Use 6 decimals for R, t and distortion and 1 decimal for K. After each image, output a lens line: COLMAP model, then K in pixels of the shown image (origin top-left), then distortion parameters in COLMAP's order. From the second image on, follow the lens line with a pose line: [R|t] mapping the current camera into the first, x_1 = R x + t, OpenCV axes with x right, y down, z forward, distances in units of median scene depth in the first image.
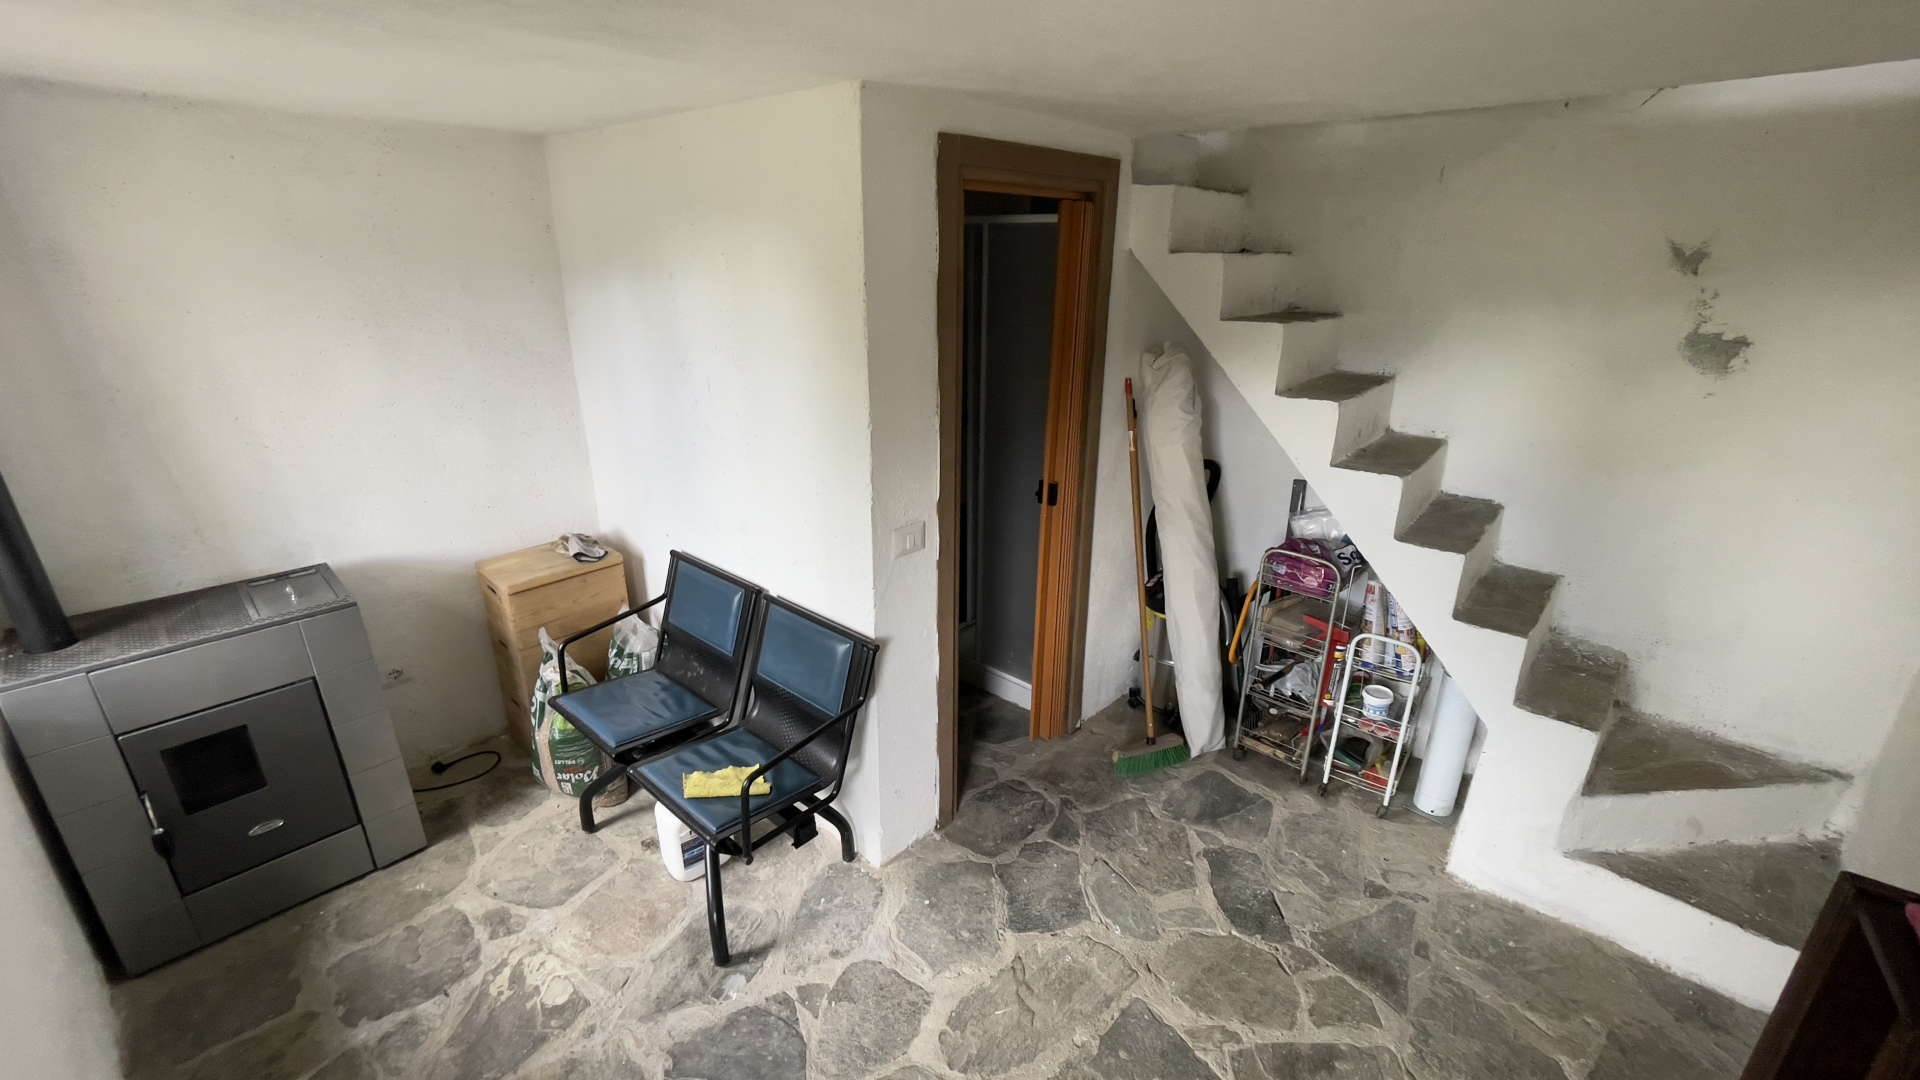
lens RADIAL K [[779.0, 0, 964.2], [0, 779.0, 534.2], [0, 0, 1]] dist [-0.013449, 0.005653]
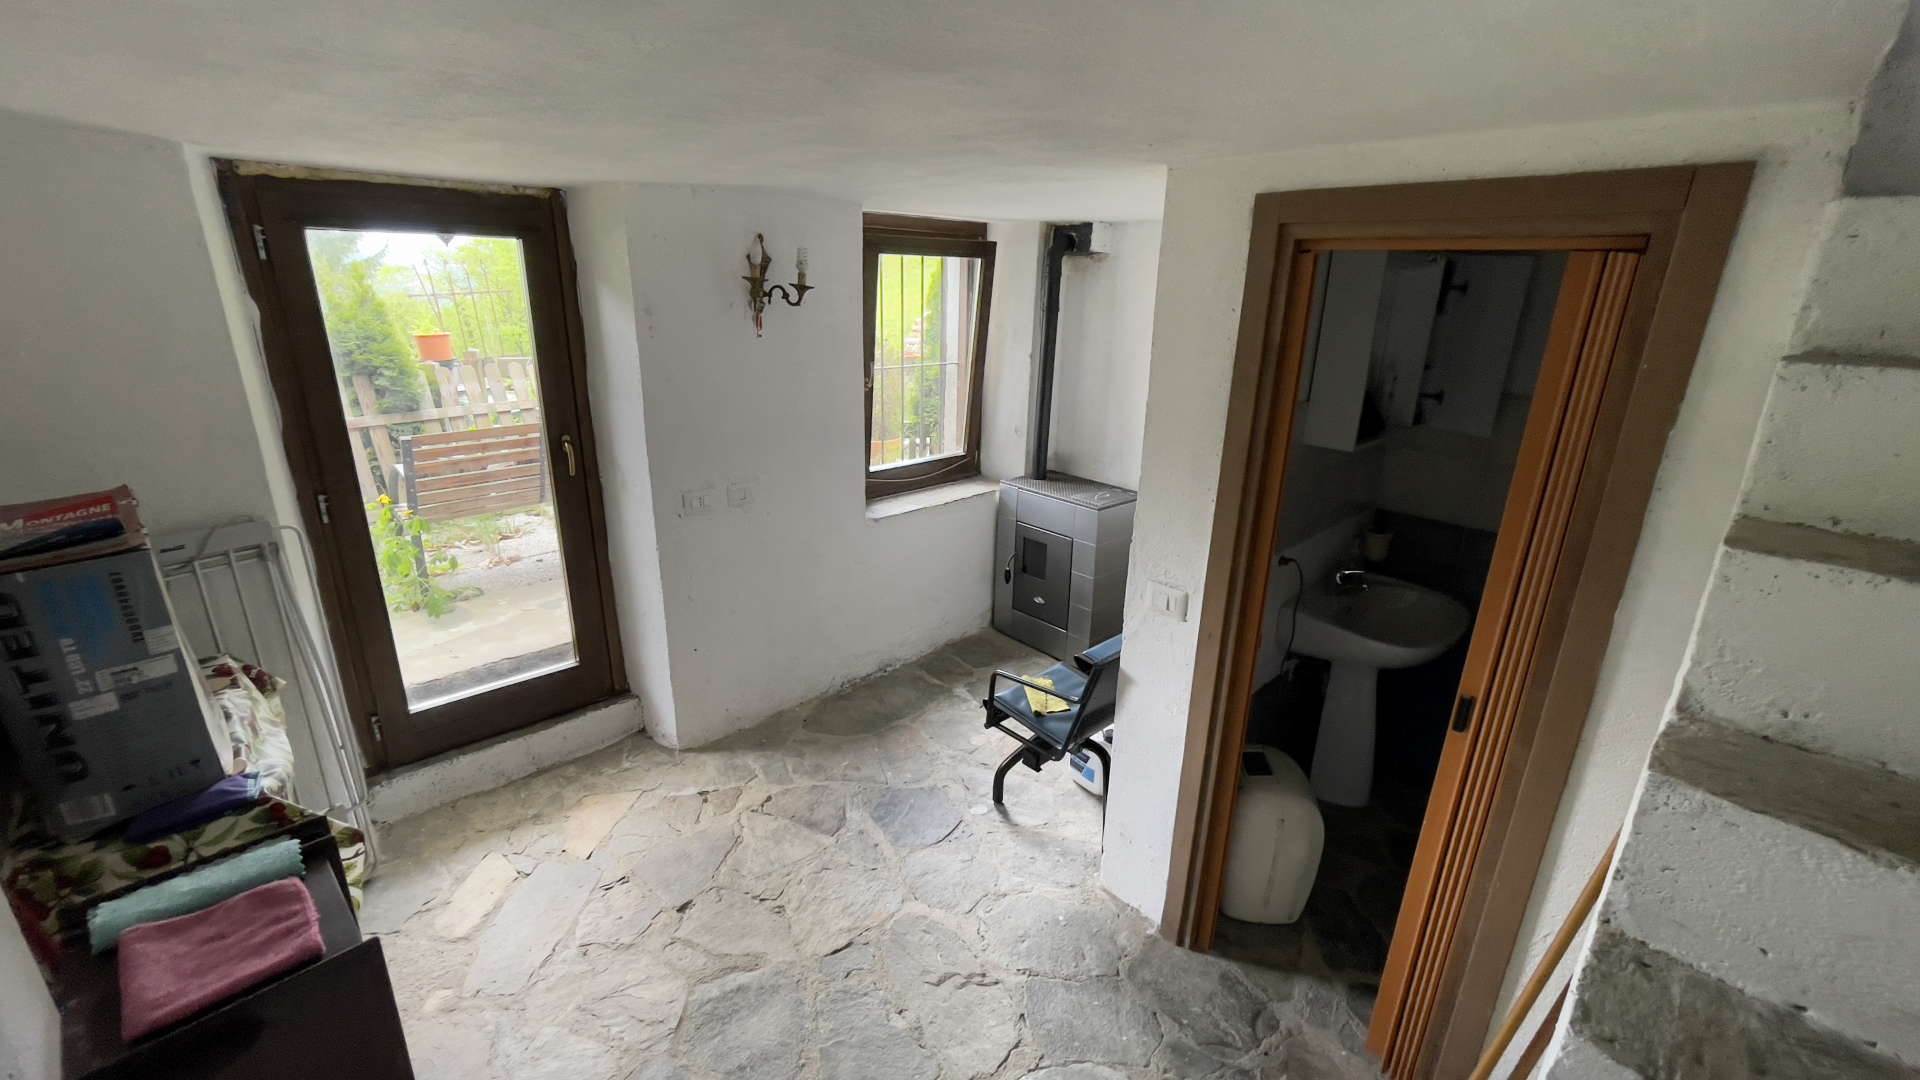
lens RADIAL K [[779.0, 0, 946.5], [0, 779.0, 533.9], [0, 0, 1]] dist [-0.013449, 0.005653]
pose [[-0.102041, 0.297240, -0.949335, 0.857390], [-0.358371, 0.879255, 0.313818, -0.273711], [0.927986, 0.372236, 0.016802, 0.677700]]
